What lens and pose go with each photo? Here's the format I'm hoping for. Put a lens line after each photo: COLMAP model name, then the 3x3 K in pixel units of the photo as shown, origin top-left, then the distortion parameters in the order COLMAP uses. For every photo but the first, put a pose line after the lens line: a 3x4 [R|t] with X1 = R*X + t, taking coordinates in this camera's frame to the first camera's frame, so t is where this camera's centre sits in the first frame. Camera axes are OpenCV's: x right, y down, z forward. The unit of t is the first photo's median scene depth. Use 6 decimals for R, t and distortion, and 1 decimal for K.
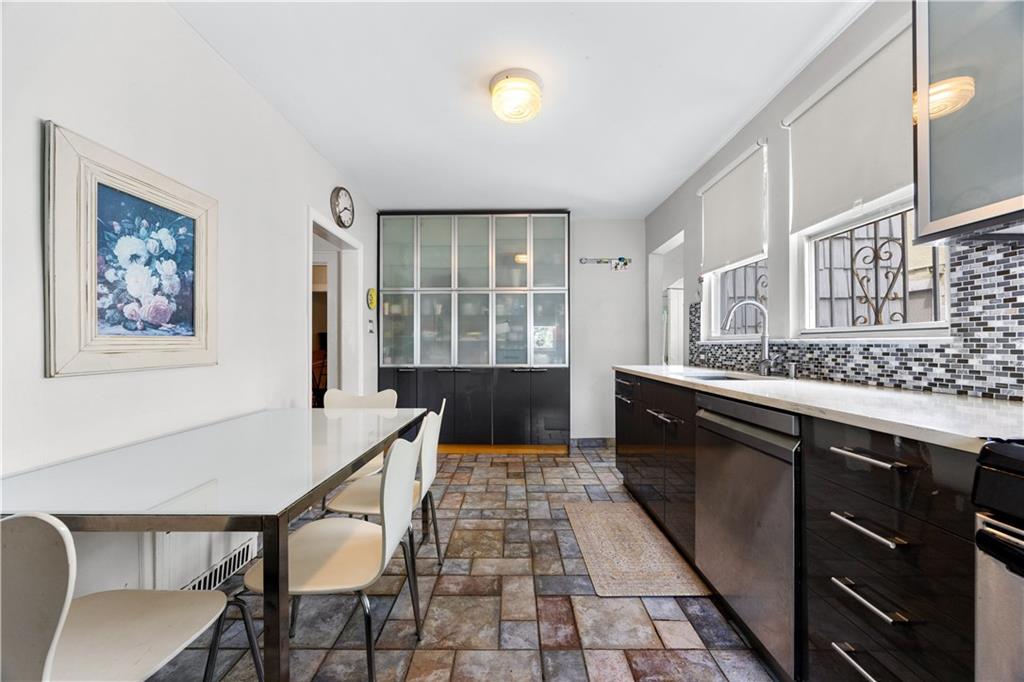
lens RADIAL K [[393.5, 0, 521.9], [0, 393.5, 337.7], [0, 0, 1]] dist [0.002681, 0.000896]
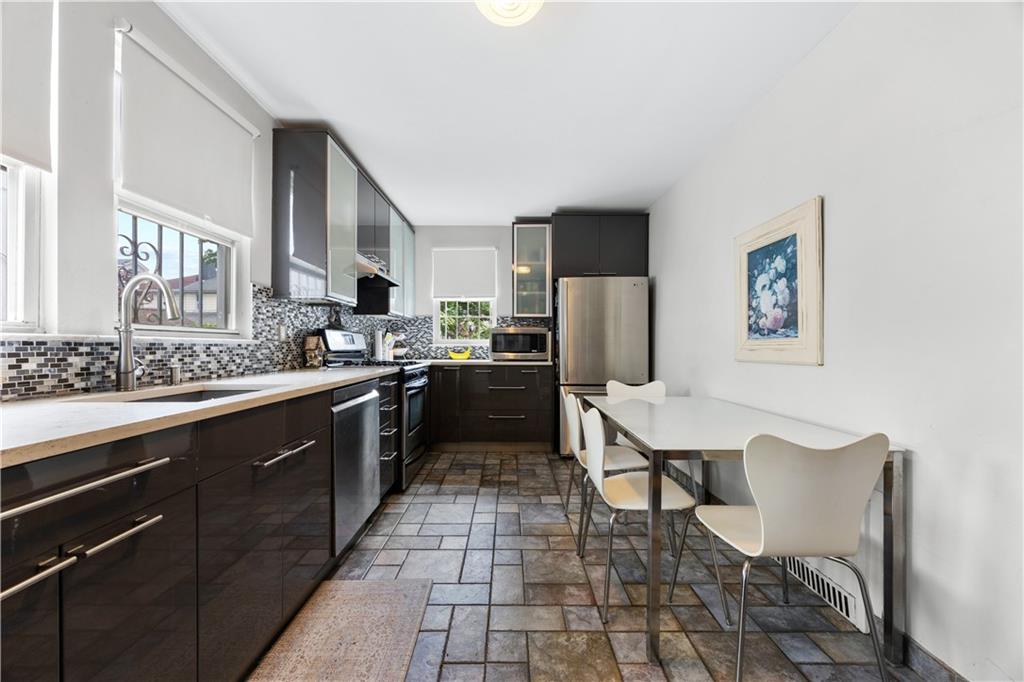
lens RADIAL K [[393.5, 0, 512.0], [0, 393.5, 345.2], [0, 0, 1]] dist [0.002681, 0.000896]
pose [[-0.999889, -0.001212, 0.014882, -0.037897], [-0.001510, 0.999799, -0.020005, 0.043372], [-0.014855, -0.020025, -0.999689, 2.201792]]
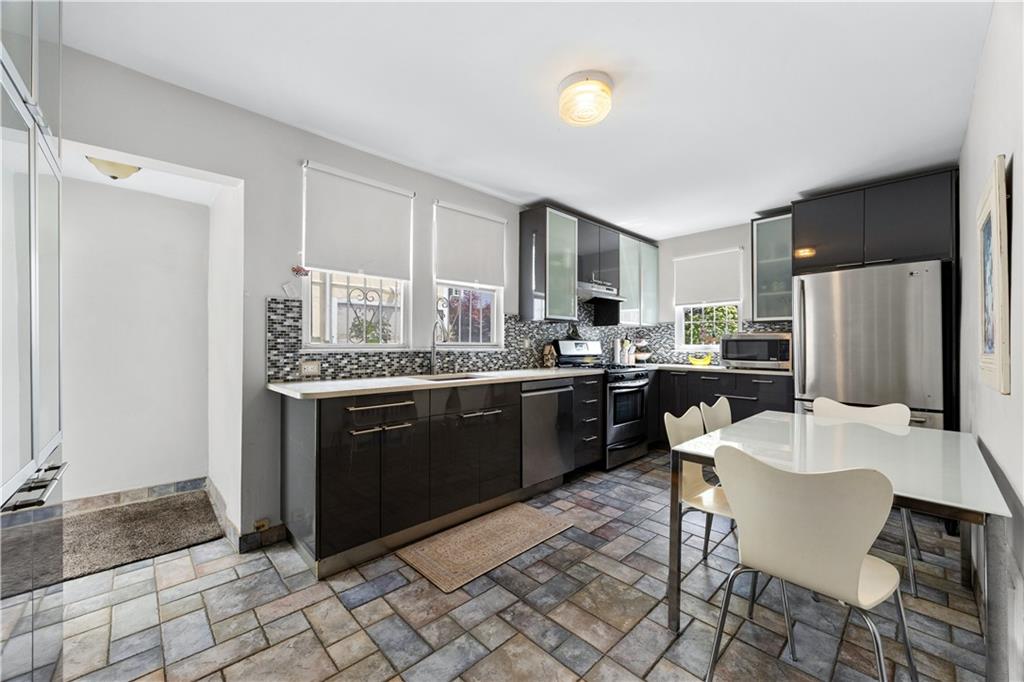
lens RADIAL K [[393.5, 0, 505.2], [0, 393.5, 341.1], [0, 0, 1]] dist [0.002681, 0.000896]
pose [[-0.669859, 0.005941, 0.742465, -0.778225], [-0.016890, 0.999587, -0.023237, 0.006635], [-0.742297, -0.028106, -0.669482, 2.334206]]
